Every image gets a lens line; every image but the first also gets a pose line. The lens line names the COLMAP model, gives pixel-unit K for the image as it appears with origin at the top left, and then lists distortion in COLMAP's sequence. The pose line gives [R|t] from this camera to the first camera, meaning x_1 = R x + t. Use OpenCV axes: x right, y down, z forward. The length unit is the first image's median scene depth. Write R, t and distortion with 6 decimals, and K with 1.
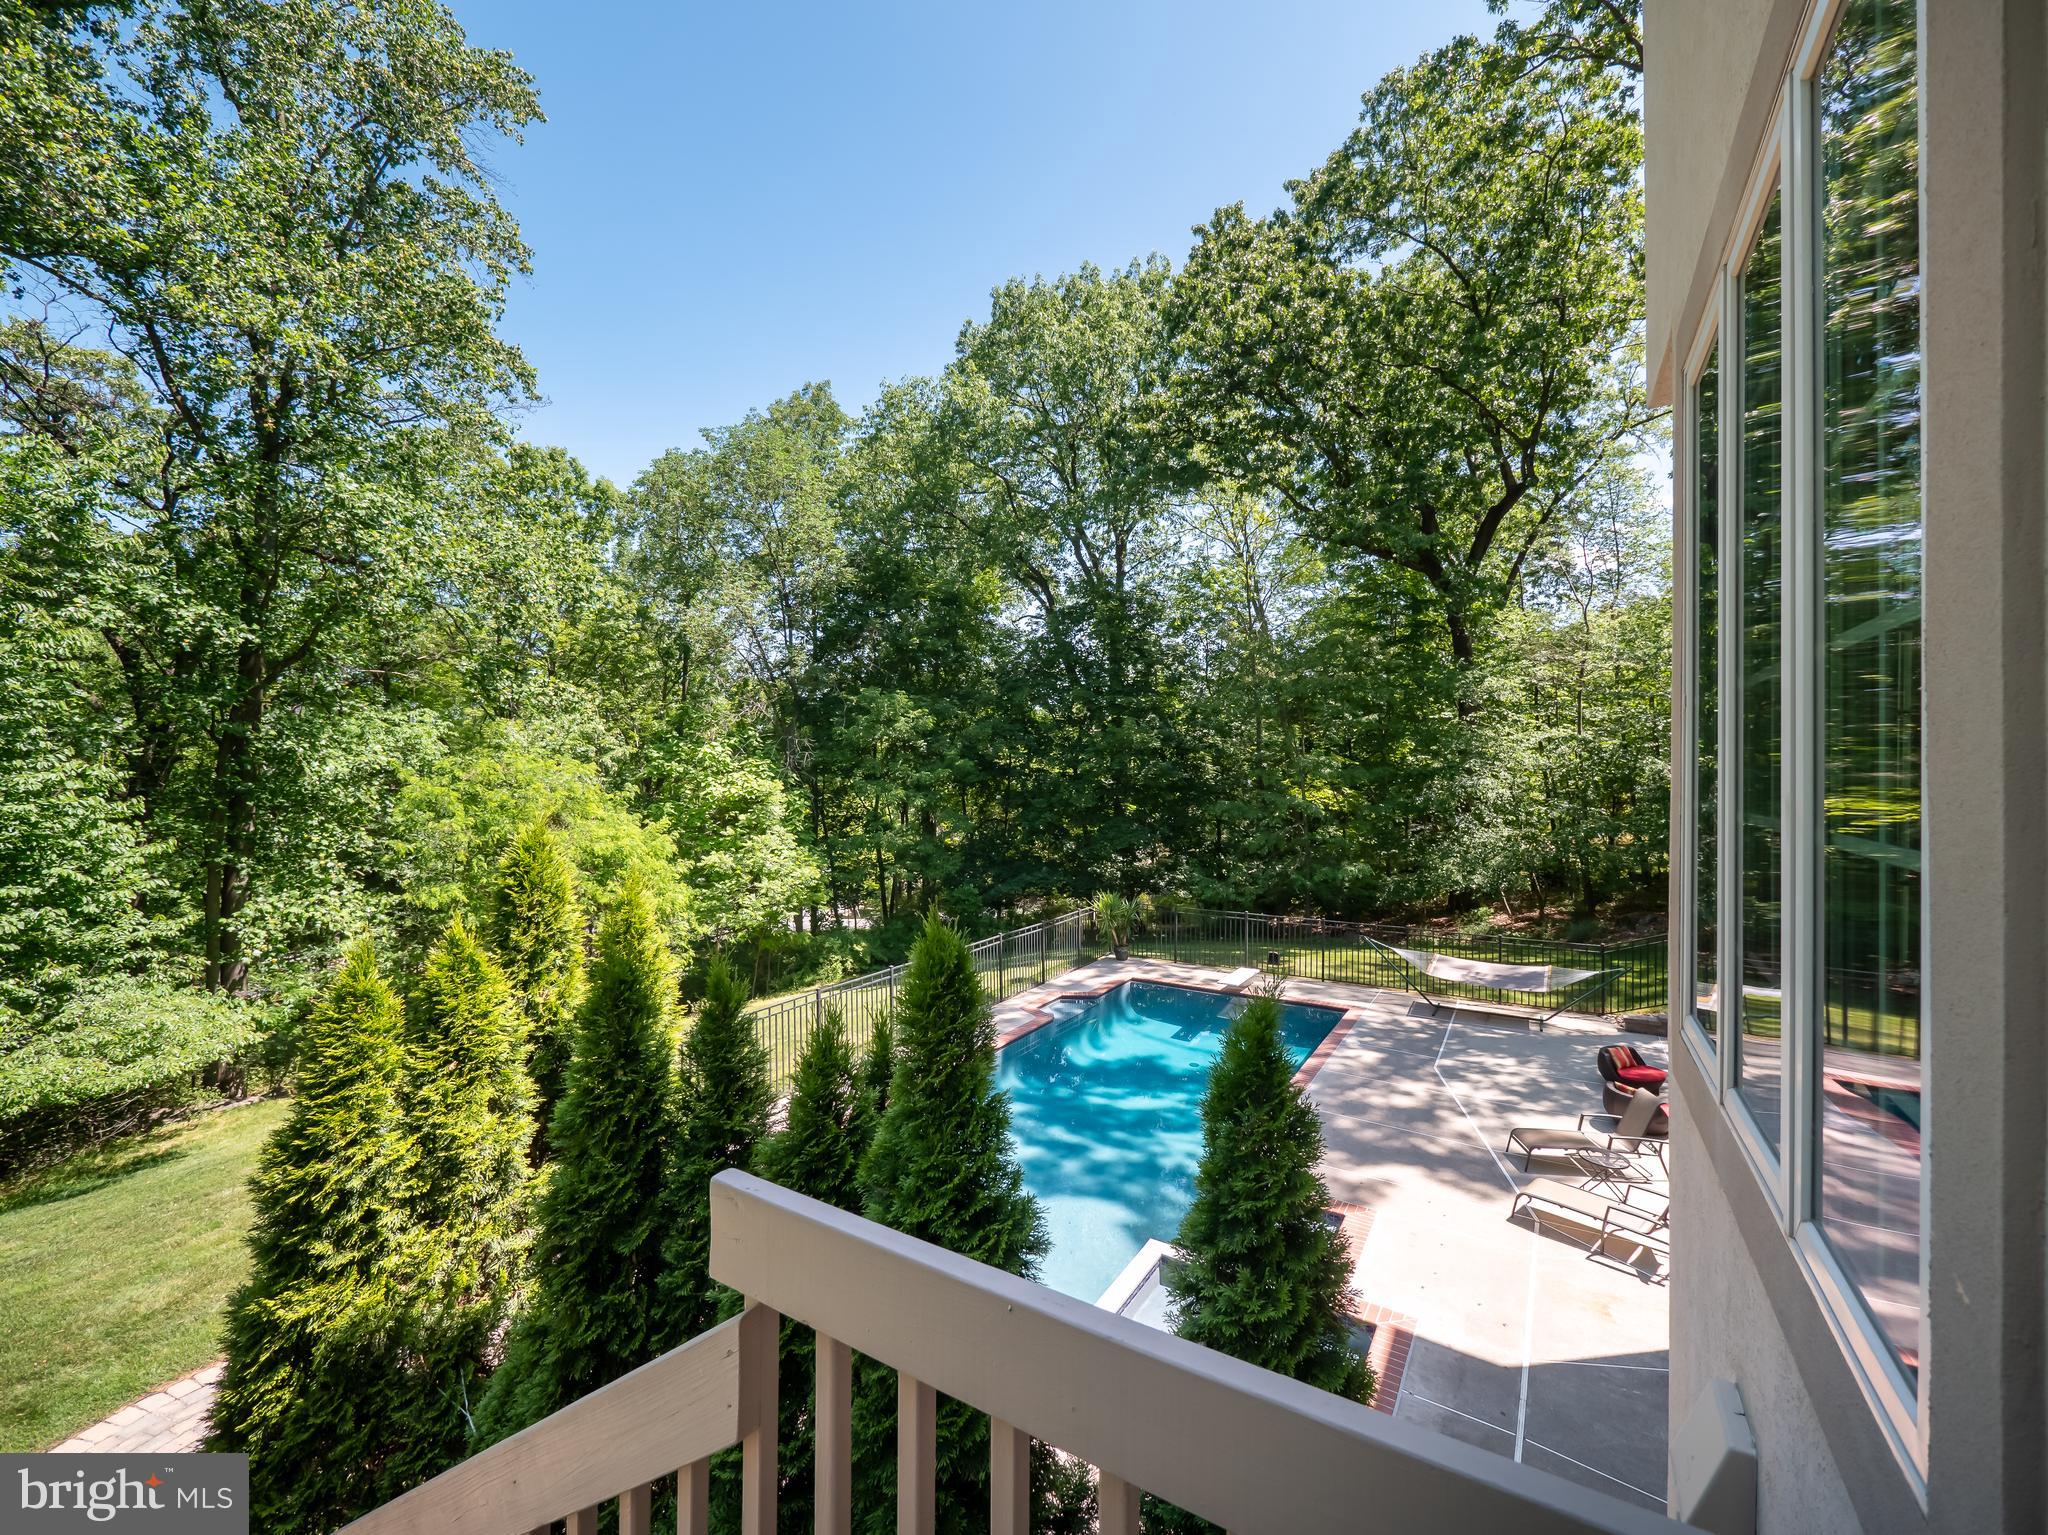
lens RADIAL K [[847.3, 0, 1015.6], [0, 847.3, 751.9], [0, 0, 1]] dist [-0.000457, -0.000034]
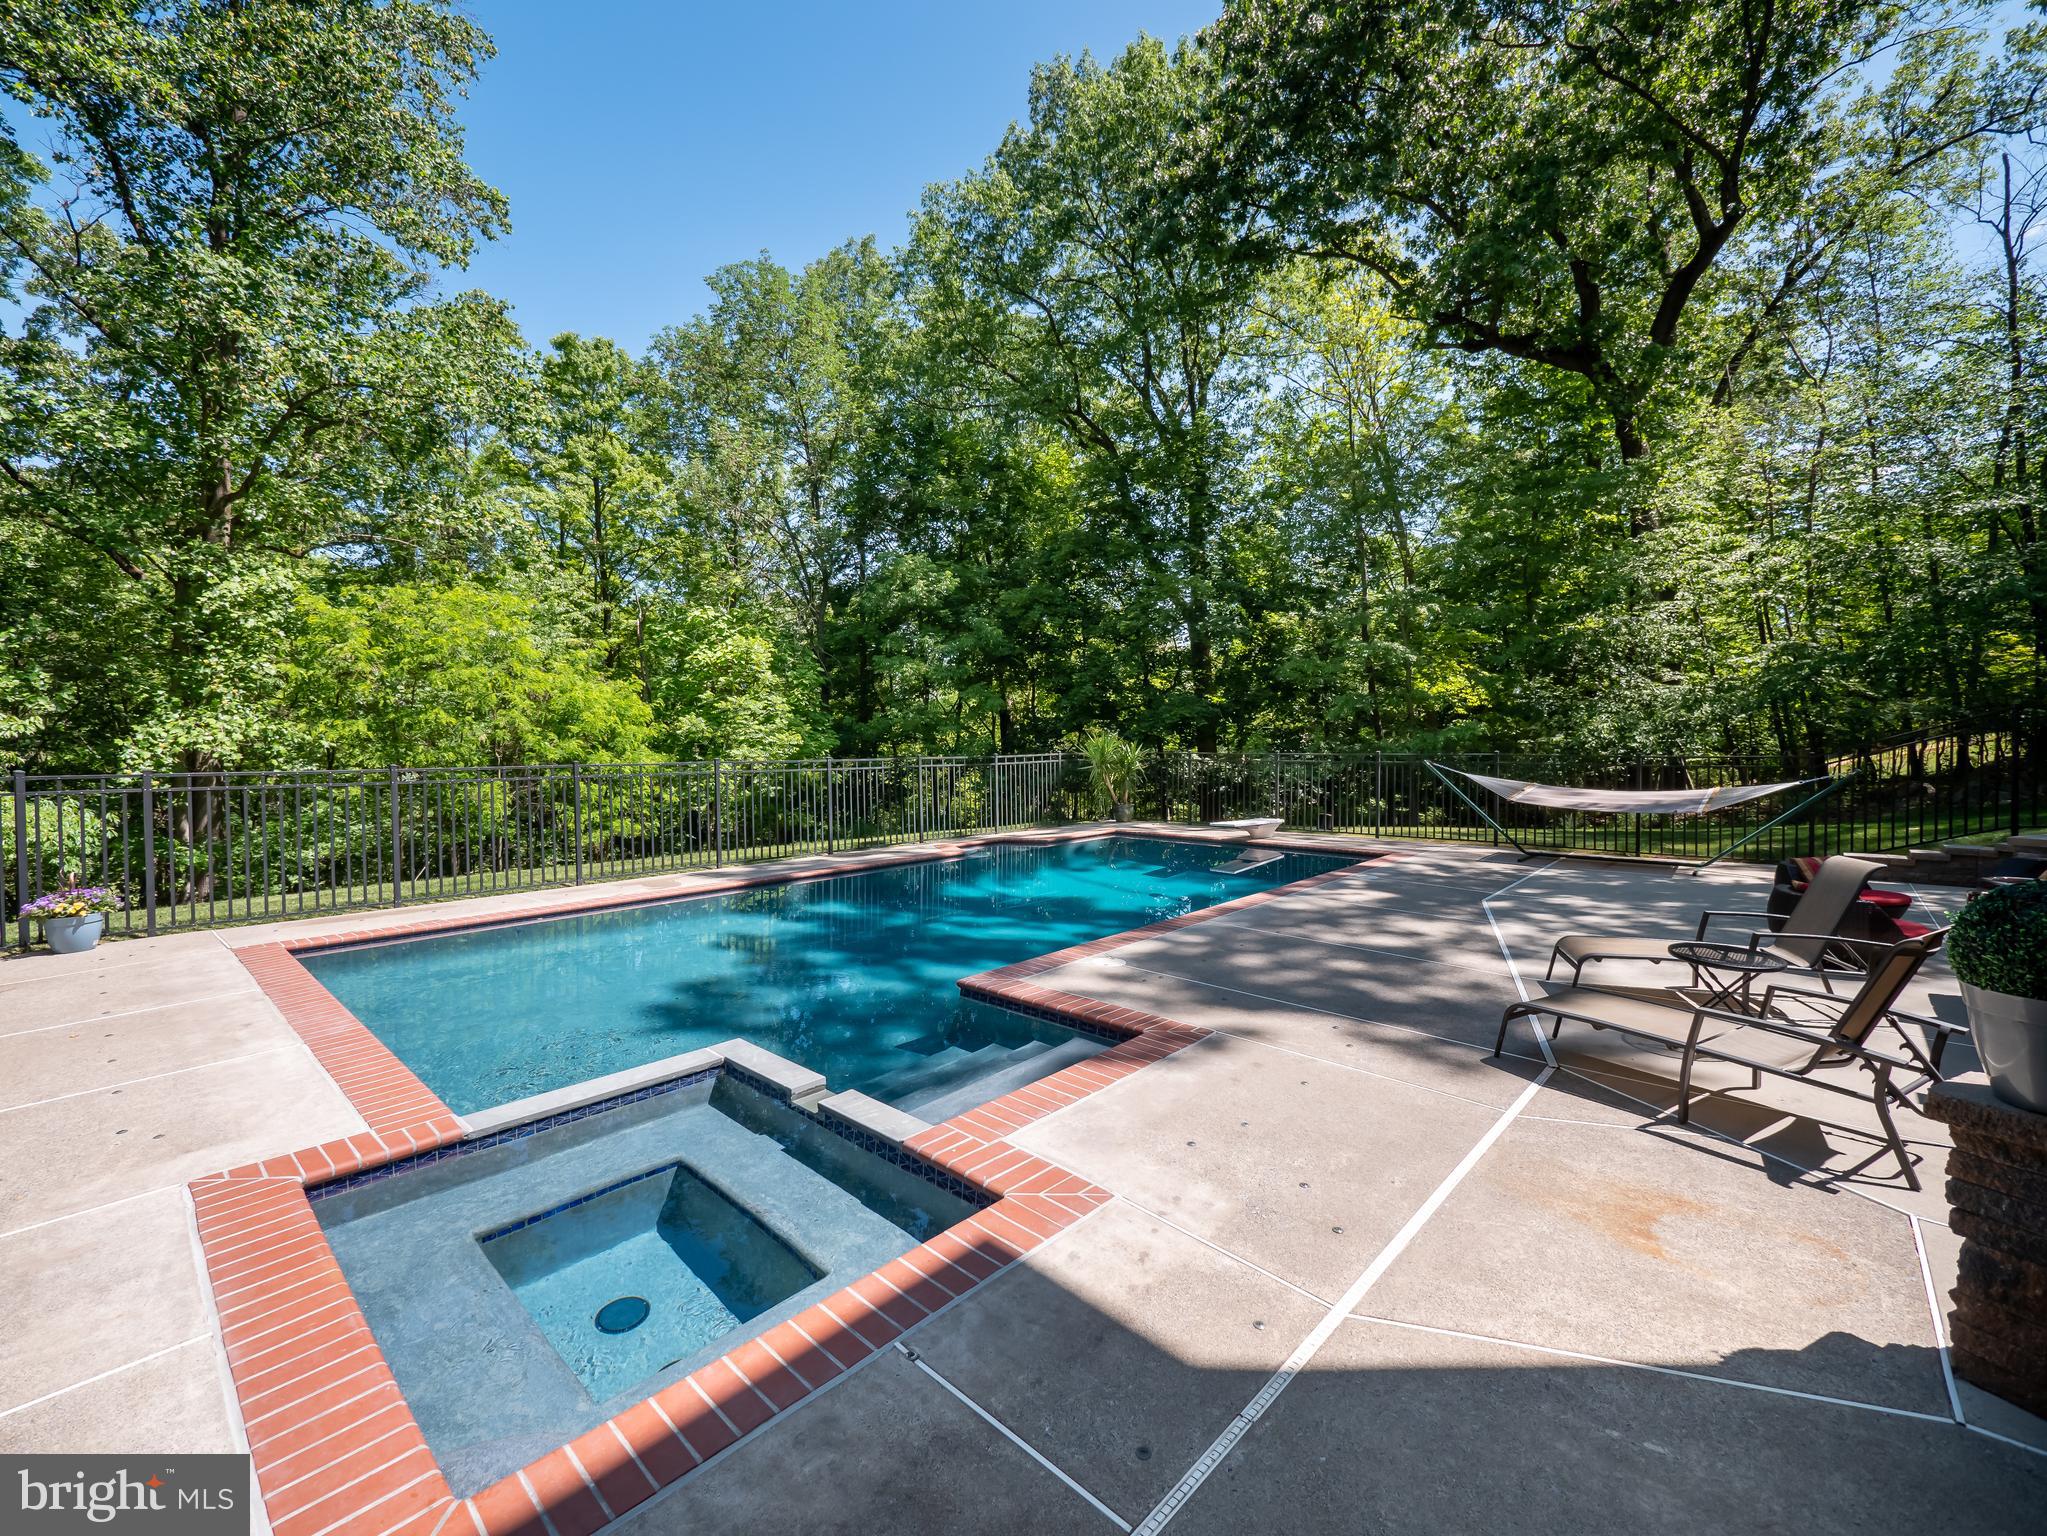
lens RADIAL K [[857.6, 0, 1025.8], [0, 857.6, 736.6], [0, 0, 1]] dist [-0.000598, 0.000083]
pose [[0.983775, -0.009232, -0.179168, 0.135473], [0.011260, 0.999883, 0.010306, 0.118444], [0.179052, -0.012157, 0.983764, 0.157861]]
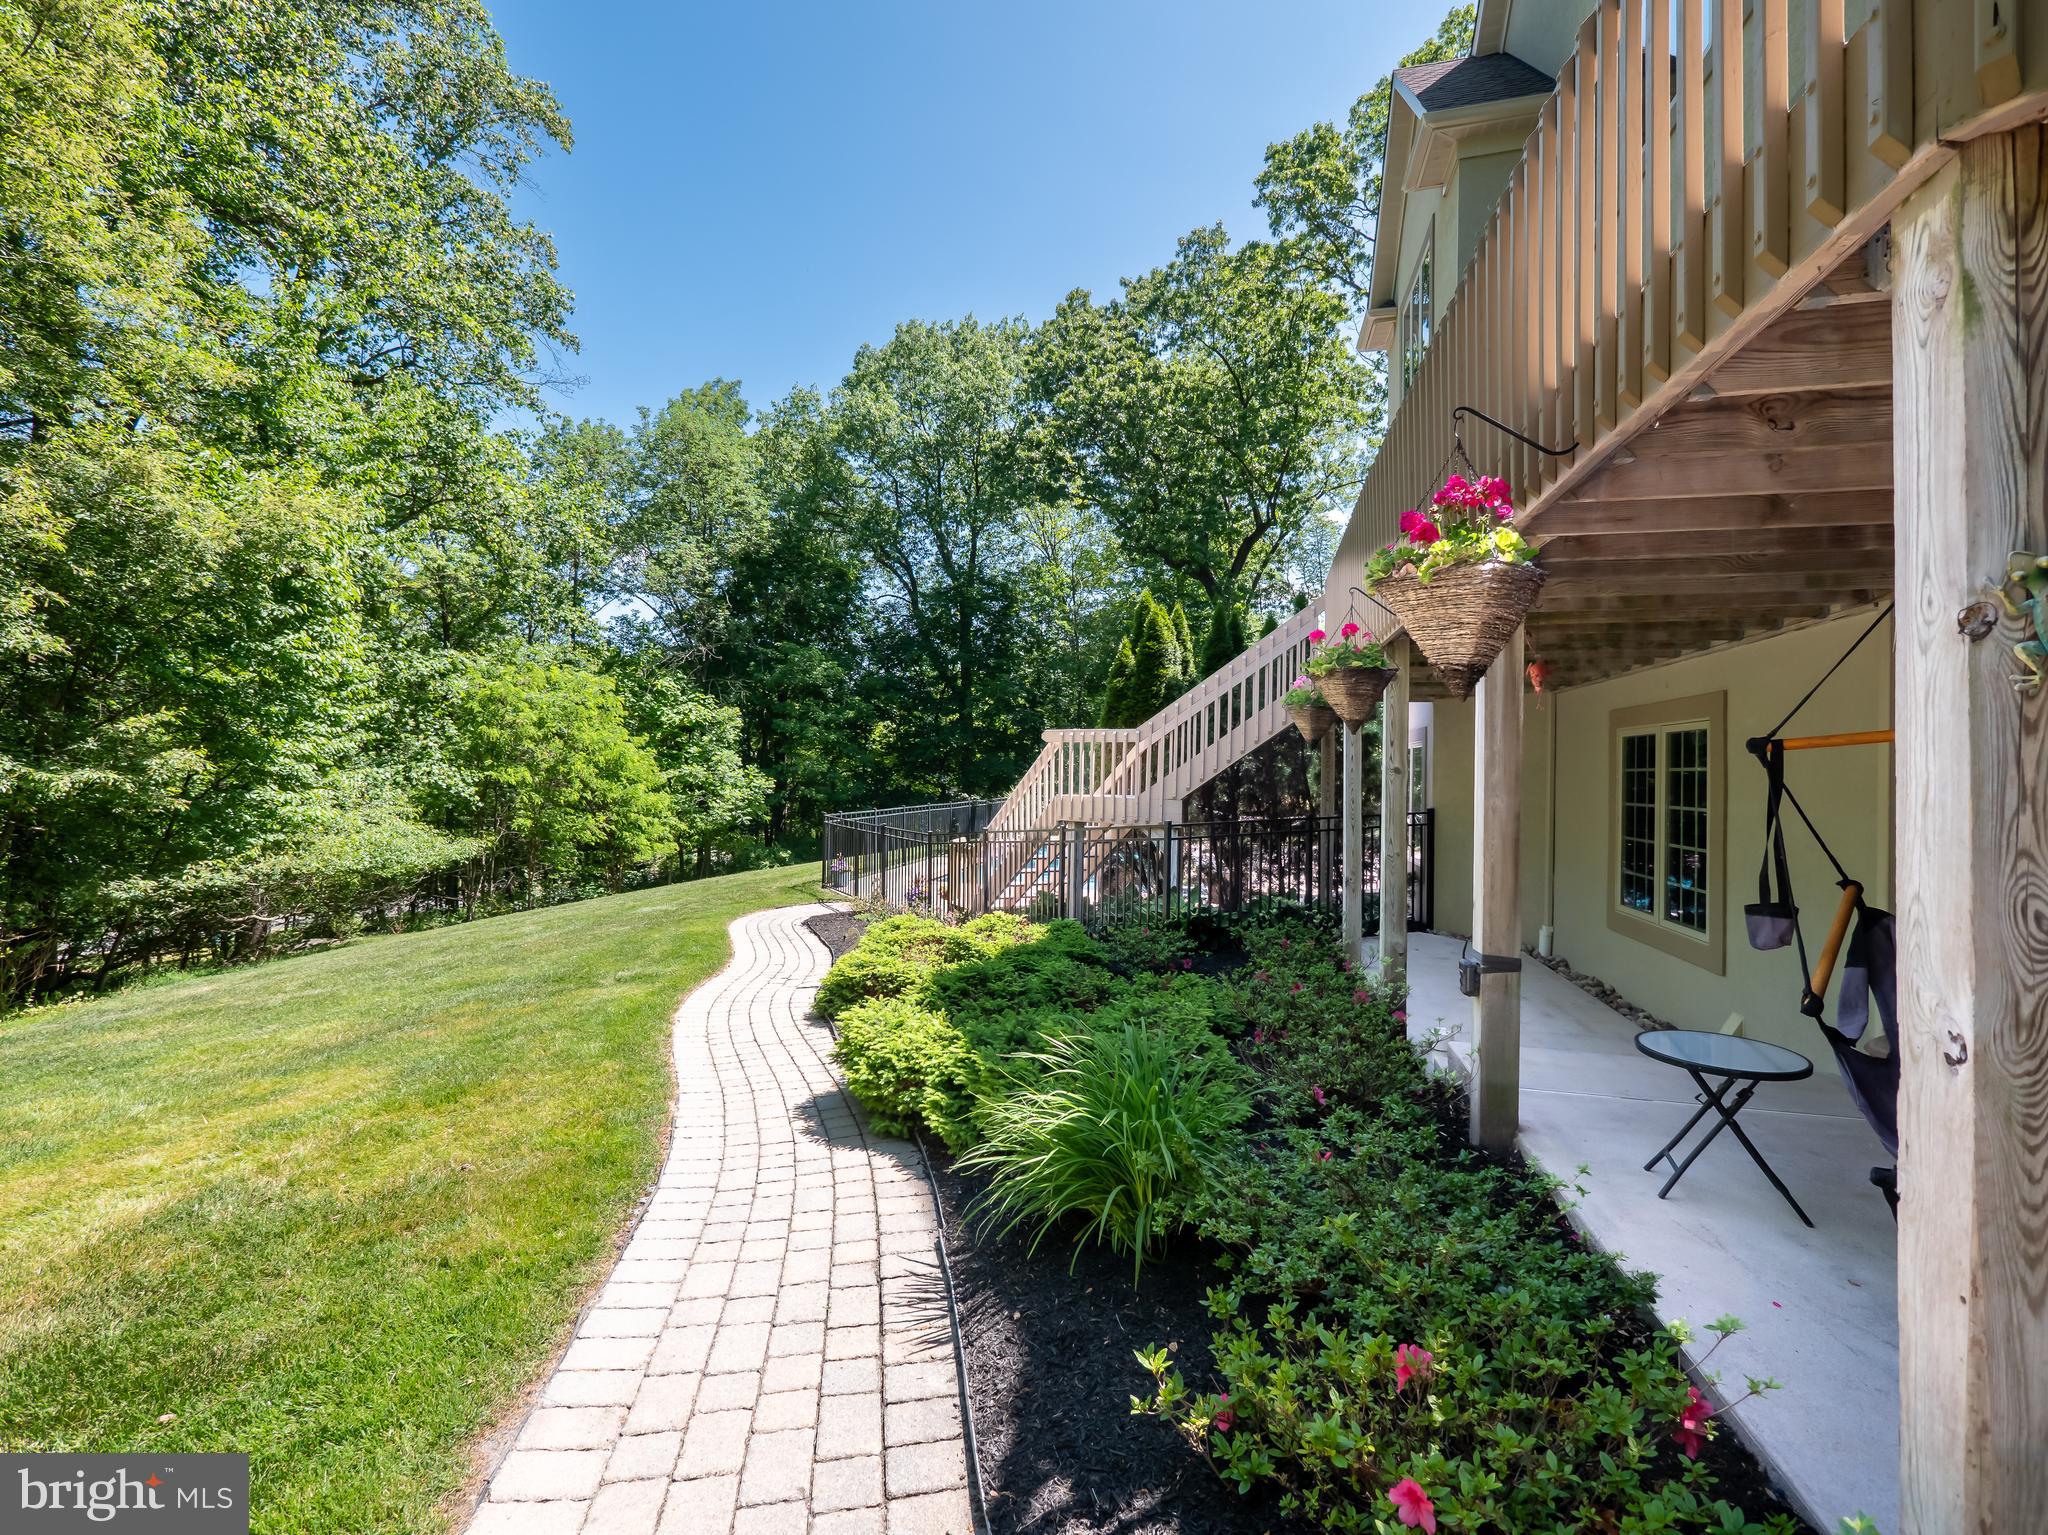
lens RADIAL K [[847.3, 0, 1015.6], [0, 847.3, 751.9], [0, 0, 1]] dist [-0.000457, -0.000034]
pose [[0.955405, 0.015595, 0.294887, -0.229450], [-0.015142, 0.999878, -0.003817, 0.083188], [-0.294910, -0.000818, 0.955525, -0.248841]]
